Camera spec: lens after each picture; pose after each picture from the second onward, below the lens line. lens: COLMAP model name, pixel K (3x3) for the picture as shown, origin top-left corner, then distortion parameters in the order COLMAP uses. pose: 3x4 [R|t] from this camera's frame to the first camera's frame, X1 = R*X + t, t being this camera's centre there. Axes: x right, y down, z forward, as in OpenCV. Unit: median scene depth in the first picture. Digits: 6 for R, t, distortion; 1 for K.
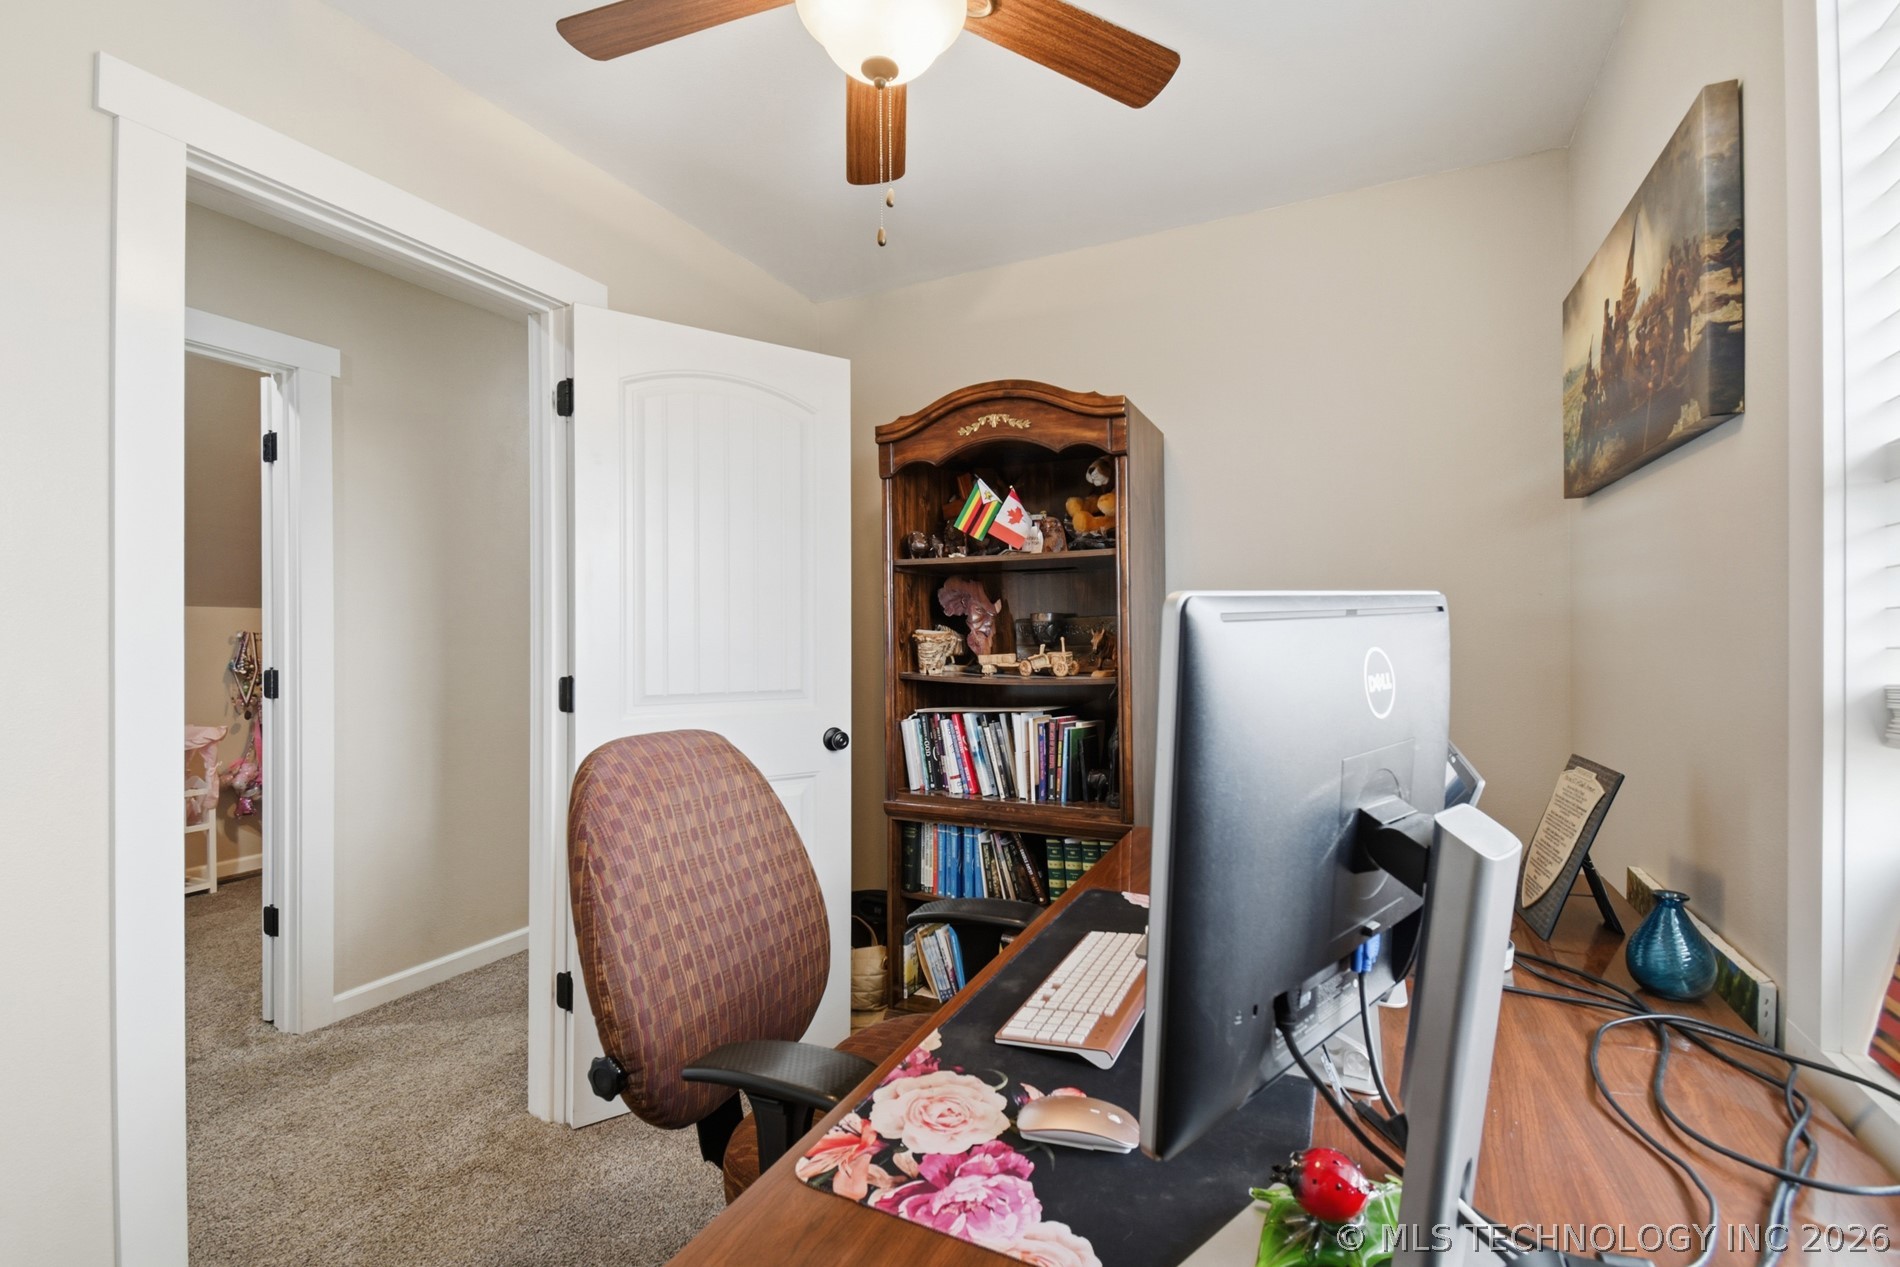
lens RADIAL K [[848.6, 0, 946.5], [0, 848.6, 636.8], [0, 0, 1]] dist [0.026736, -0.000170]
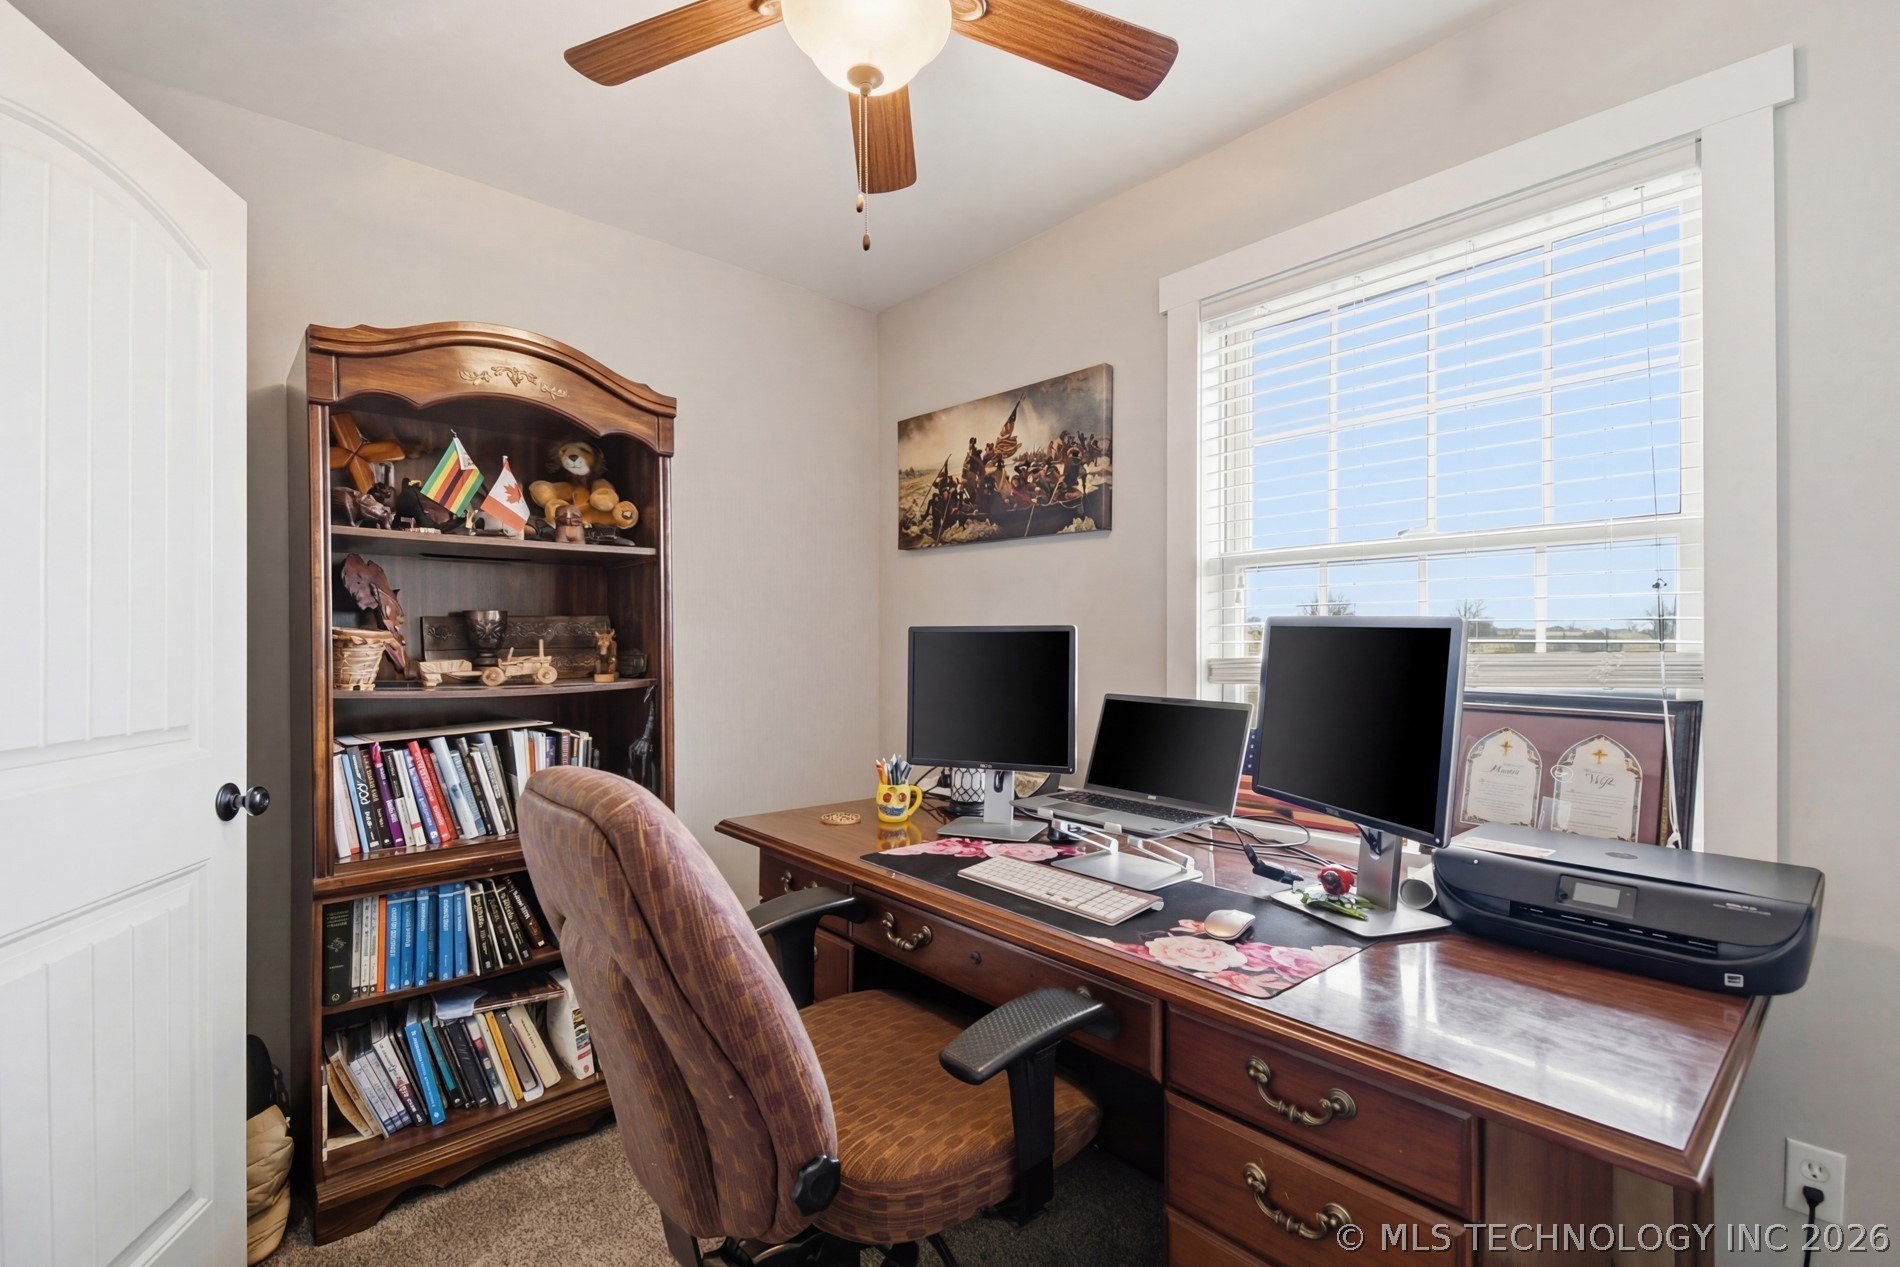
lens RADIAL K [[848.6, 0, 946.5], [0, 848.6, 636.8], [0, 0, 1]] dist [0.026736, -0.000170]
pose [[0.384254, 0.007777, 0.923195, -0.518884], [0.001280, 0.999959, -0.008956, 0.006350], [-0.923227, 0.004623, 0.384228, 0.278340]]
